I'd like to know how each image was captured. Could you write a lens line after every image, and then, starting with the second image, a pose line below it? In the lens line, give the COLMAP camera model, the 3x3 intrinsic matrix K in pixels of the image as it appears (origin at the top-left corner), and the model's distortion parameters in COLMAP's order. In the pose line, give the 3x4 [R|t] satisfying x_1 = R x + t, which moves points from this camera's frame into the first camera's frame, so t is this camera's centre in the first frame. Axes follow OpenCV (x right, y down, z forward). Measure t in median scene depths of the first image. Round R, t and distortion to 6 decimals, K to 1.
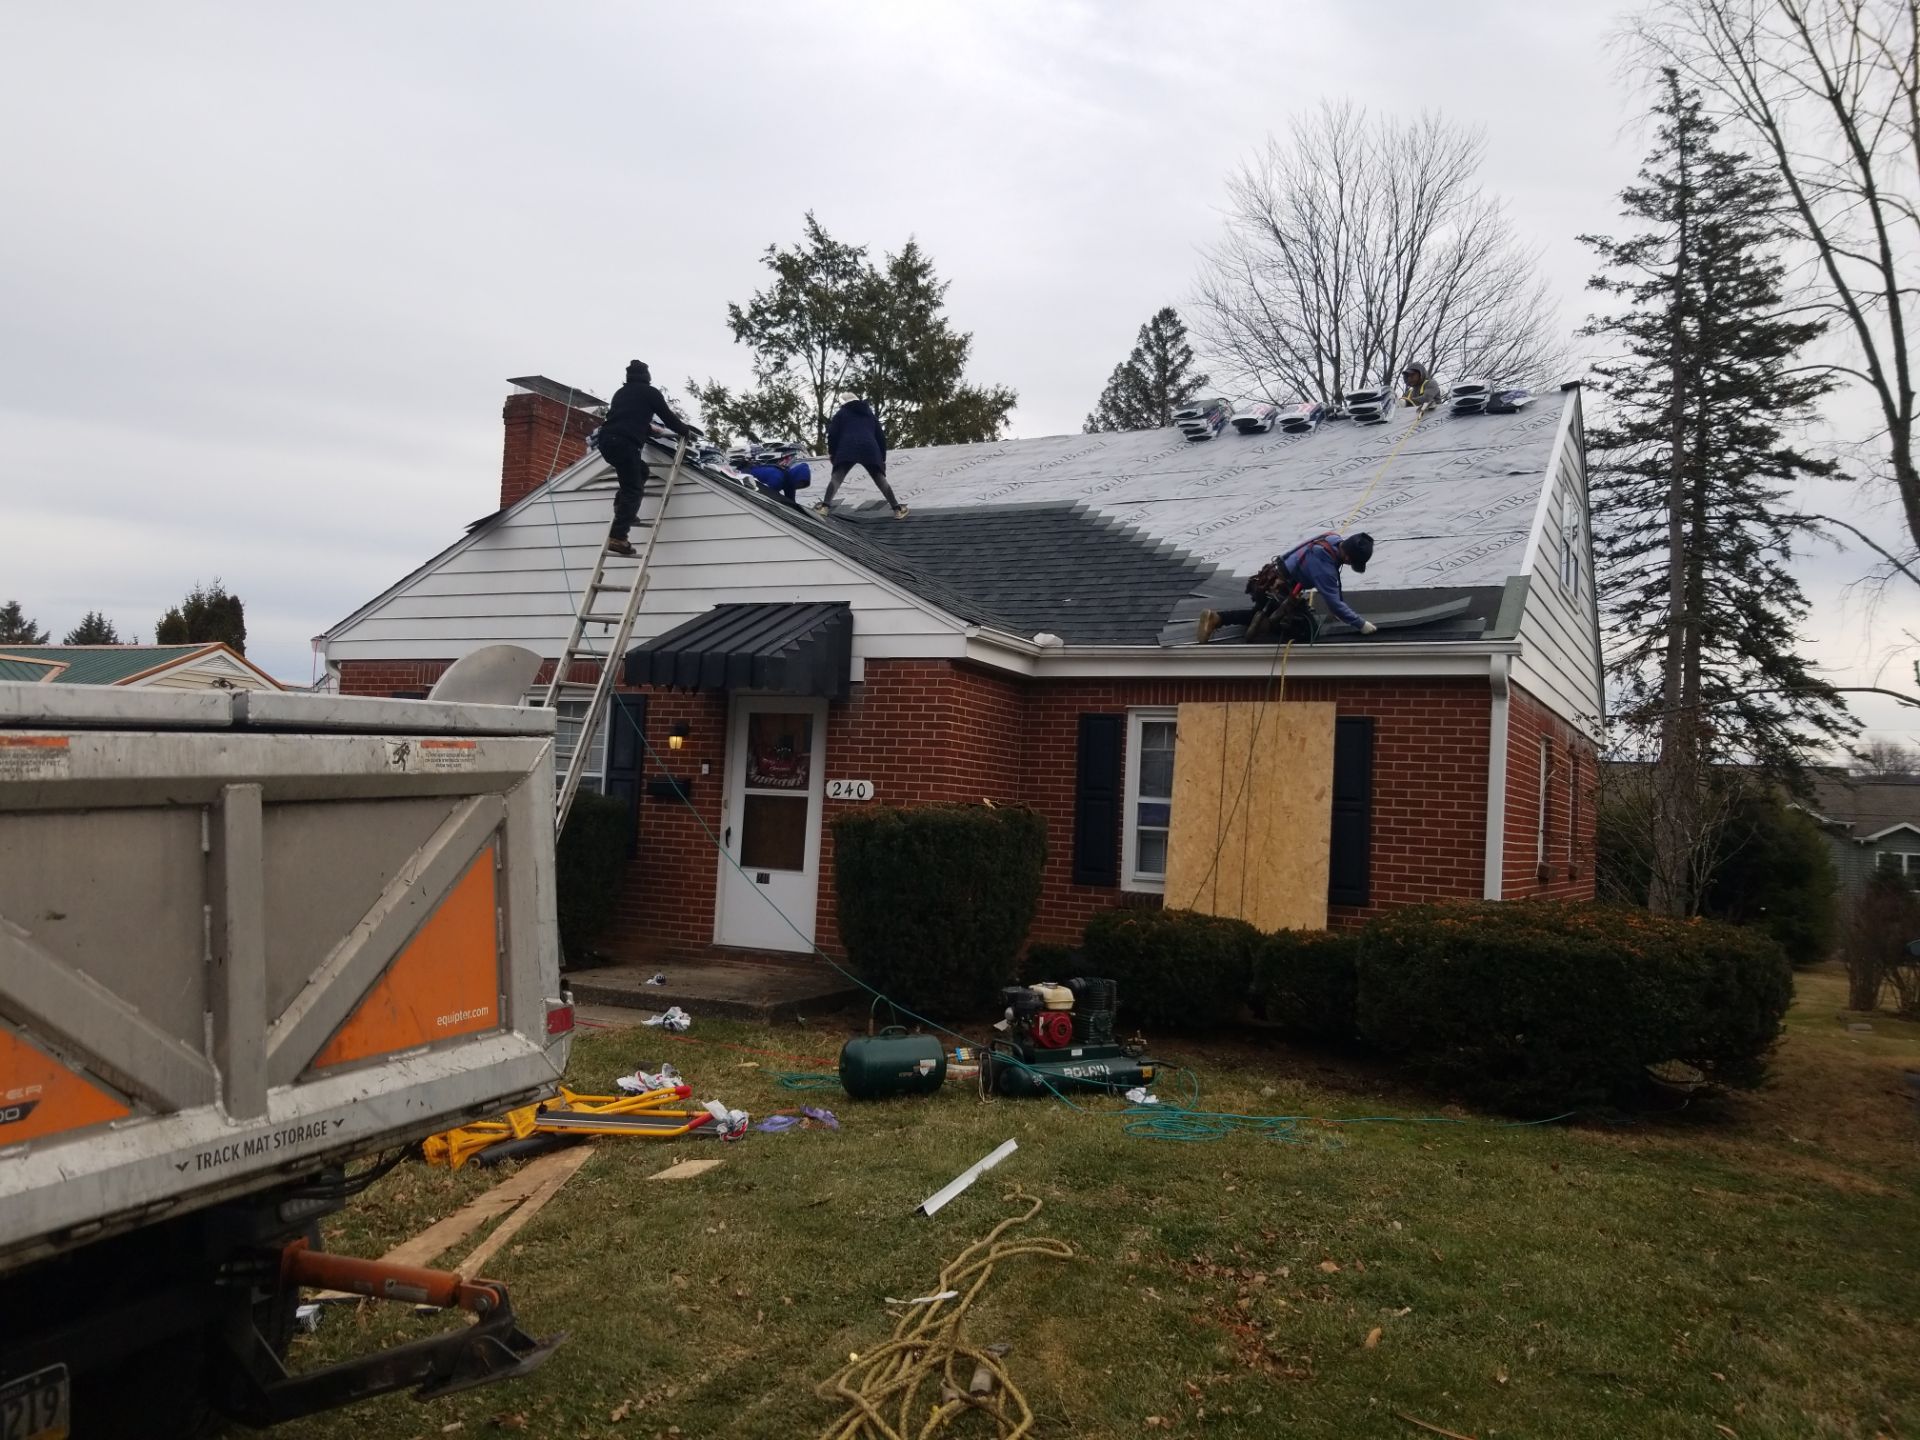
lens RADIAL K [[1529.3, 0, 960.0], [0, 1529.3, 720.0], [0, 0, 1]] dist [0.035599, 0.000668]
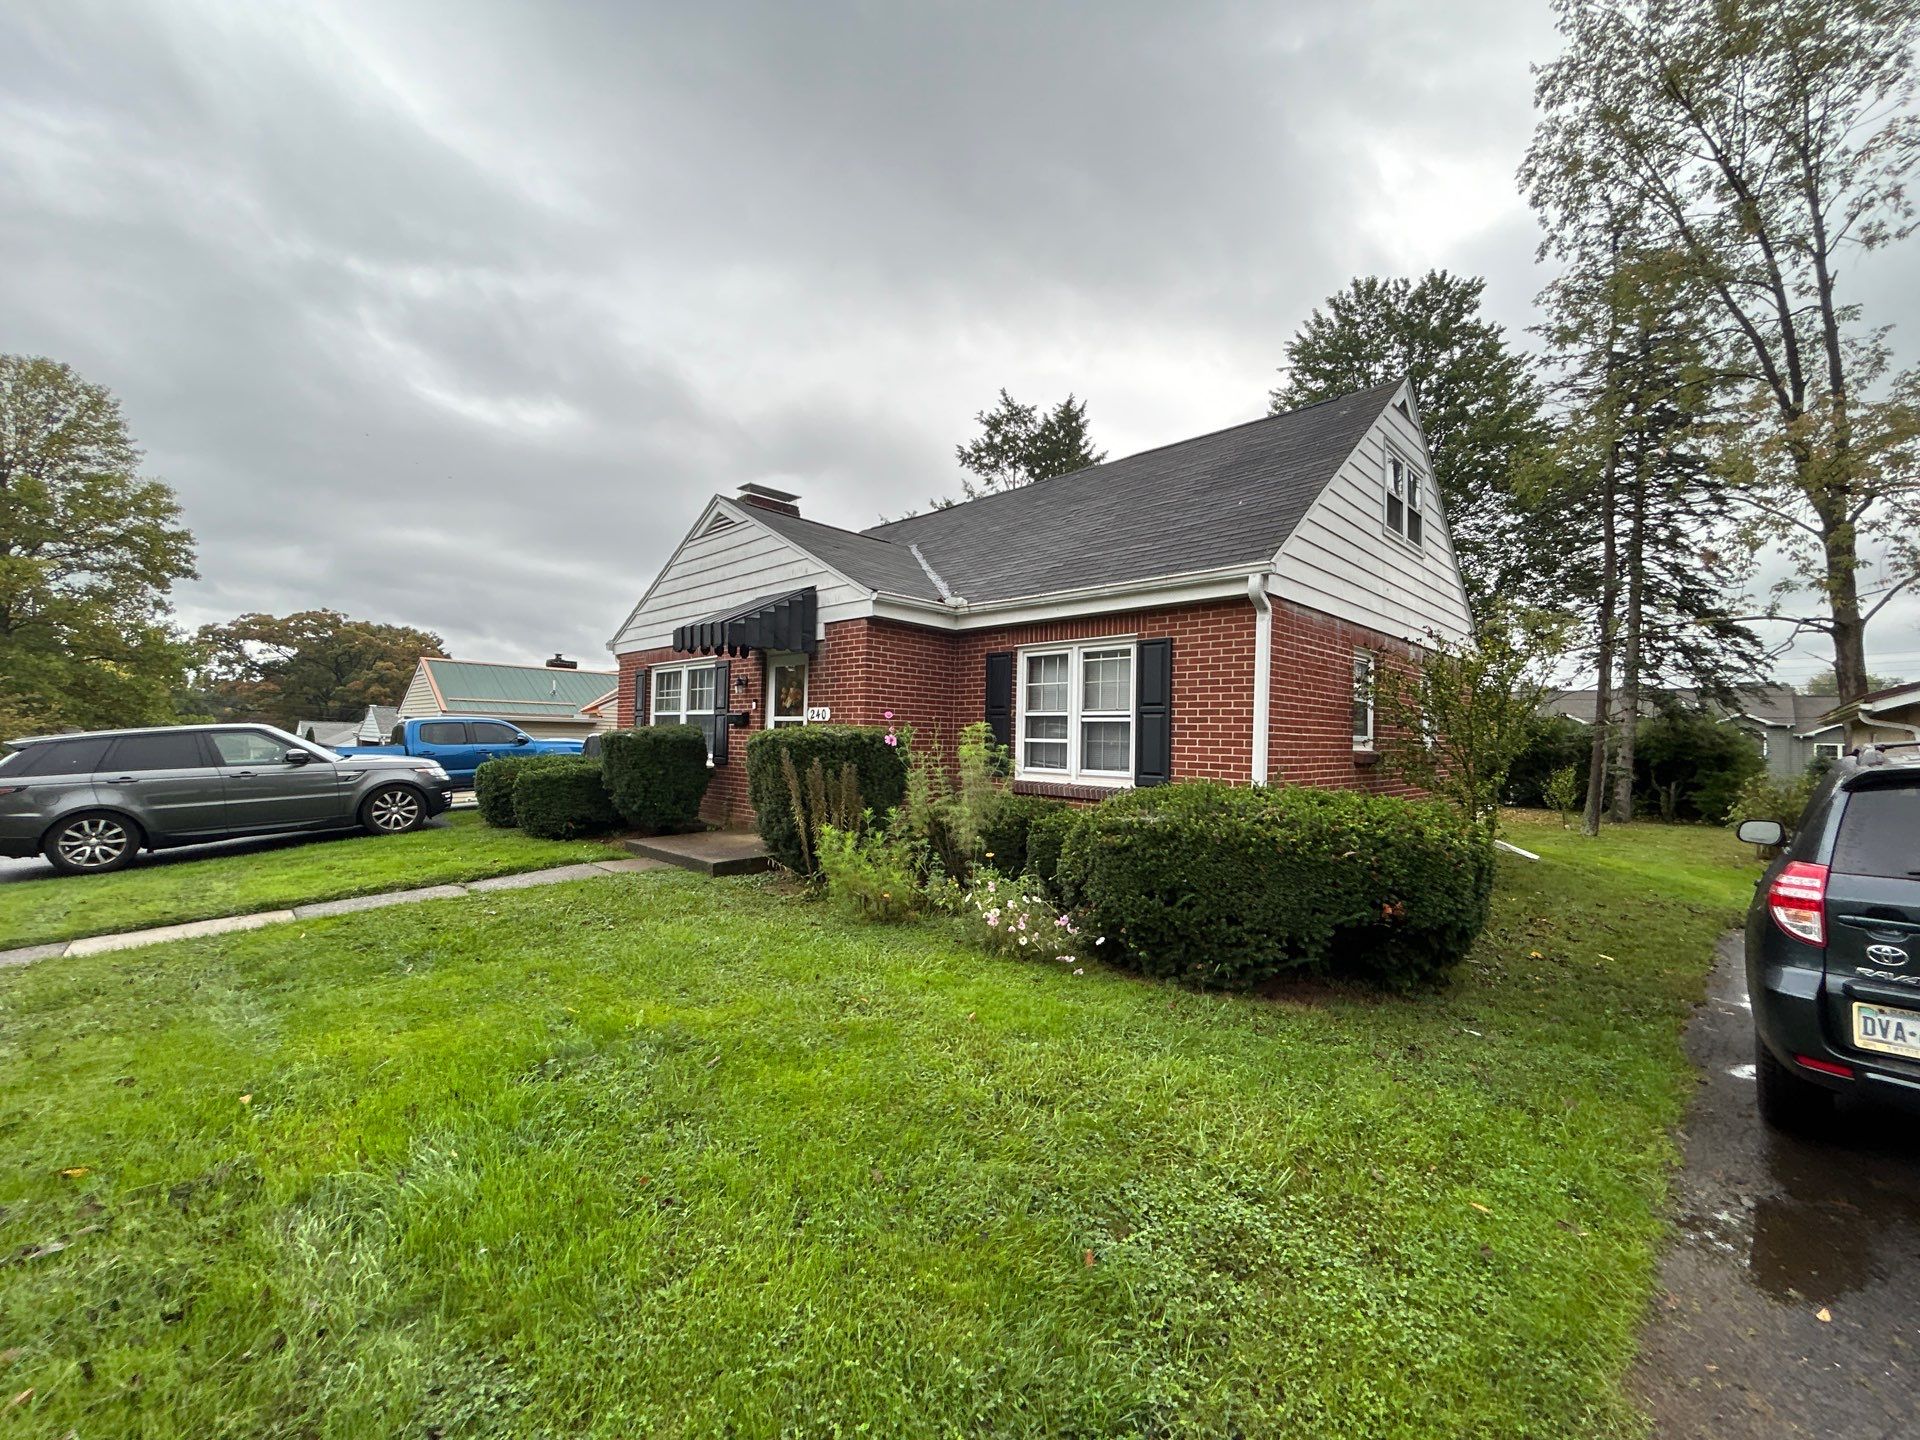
lens RADIAL K [[814.9, 0, 960.0], [0, 814.9, 720.0], [0, 0, 1]] dist [-0.002576, -0.000316]
pose [[0.955773, -0.038308, -0.291601, 0.272014], [0.045638, 0.998789, 0.018372, 0.041441], [0.290544, -0.030868, 0.956364, 0.287309]]
